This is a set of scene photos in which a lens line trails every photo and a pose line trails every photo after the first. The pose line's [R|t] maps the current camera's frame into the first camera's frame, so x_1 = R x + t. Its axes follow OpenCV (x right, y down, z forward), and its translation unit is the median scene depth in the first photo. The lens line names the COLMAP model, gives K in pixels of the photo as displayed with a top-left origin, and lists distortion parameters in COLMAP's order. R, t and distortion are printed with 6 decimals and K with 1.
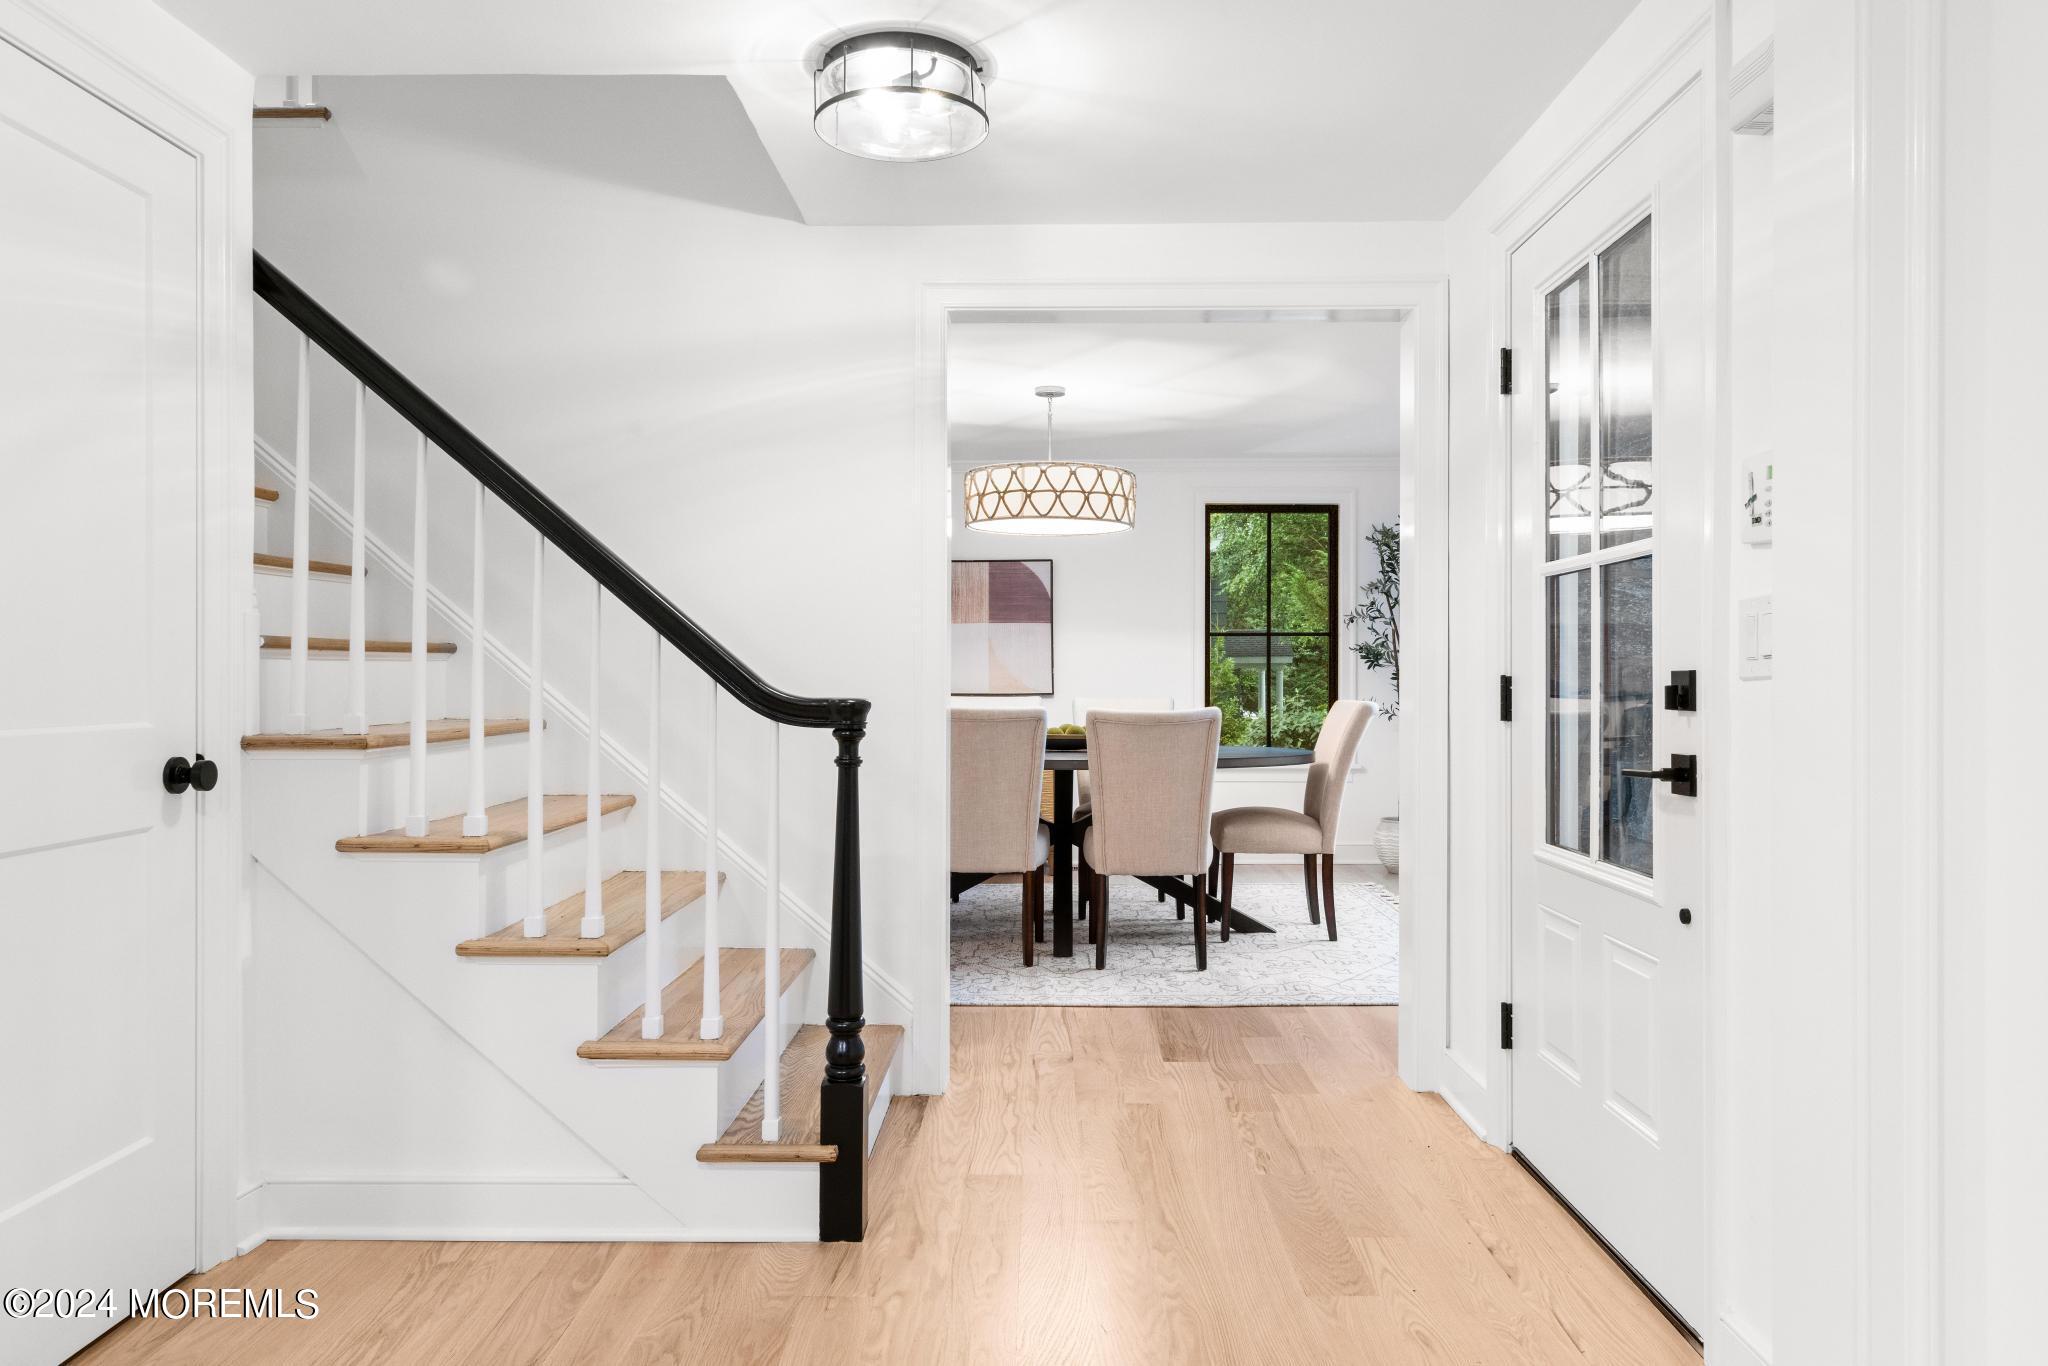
lens RADIAL K [[1438.7, 0, 1028.4], [0, 1438.7, 683.5], [0, 0, 1]] dist [0.000964, 0.000929]
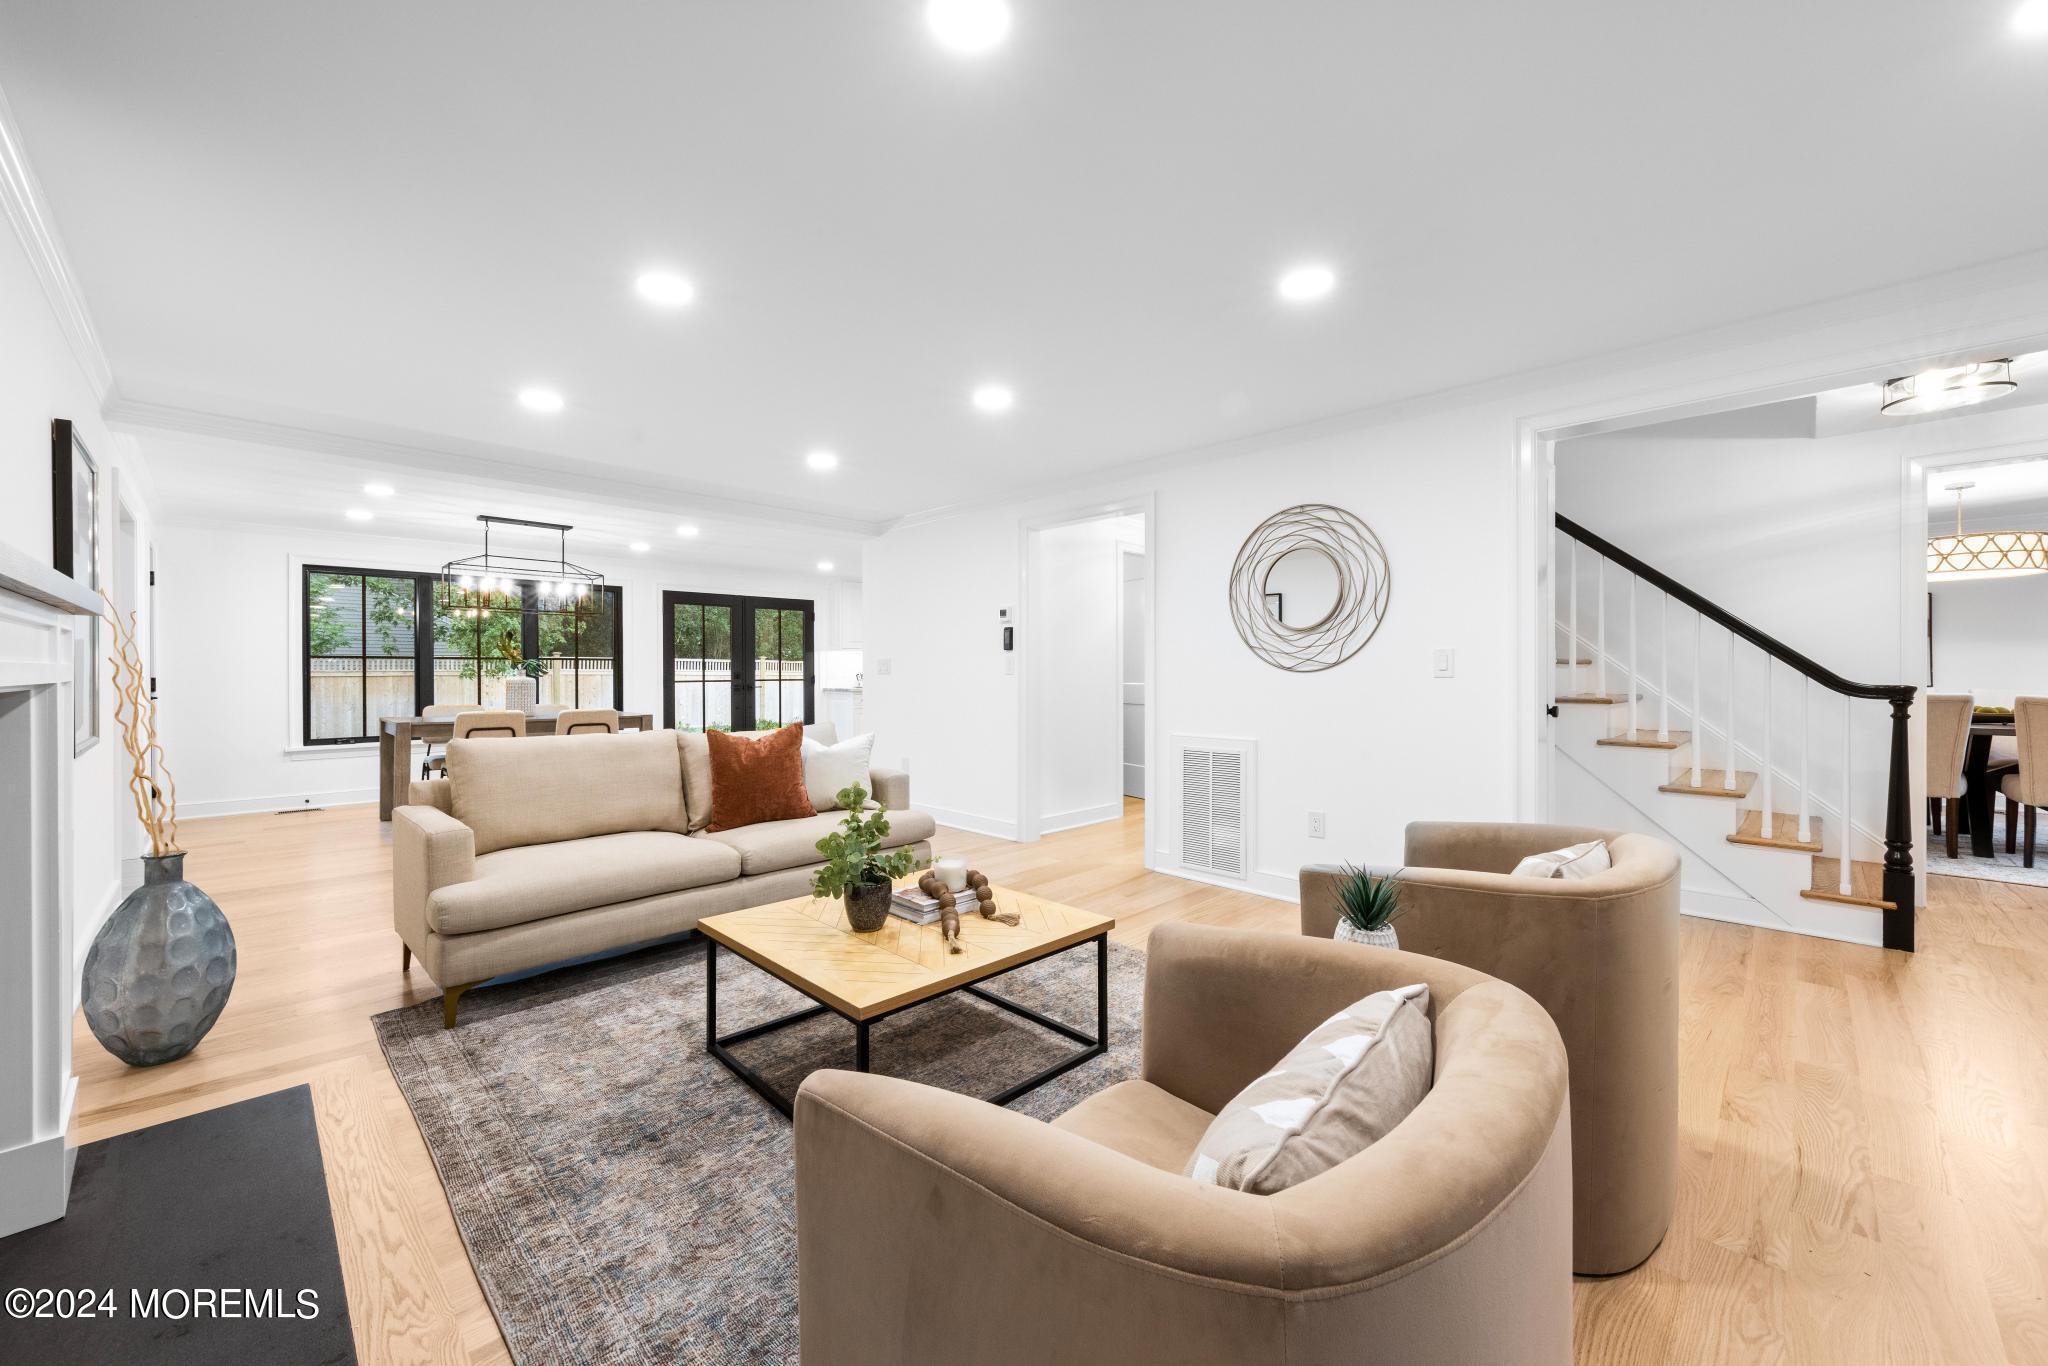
lens RADIAL K [[792.2, 0, 1014.1], [0, 792.2, 670.3], [0, 0, 1]] dist [0.003589, -0.000355]
pose [[0.701648, -0.005171, -0.712505, -0.203241], [-0.001942, 0.999956, -0.009170, 0.001503], [0.712521, 0.007818, 0.701607, -0.693642]]
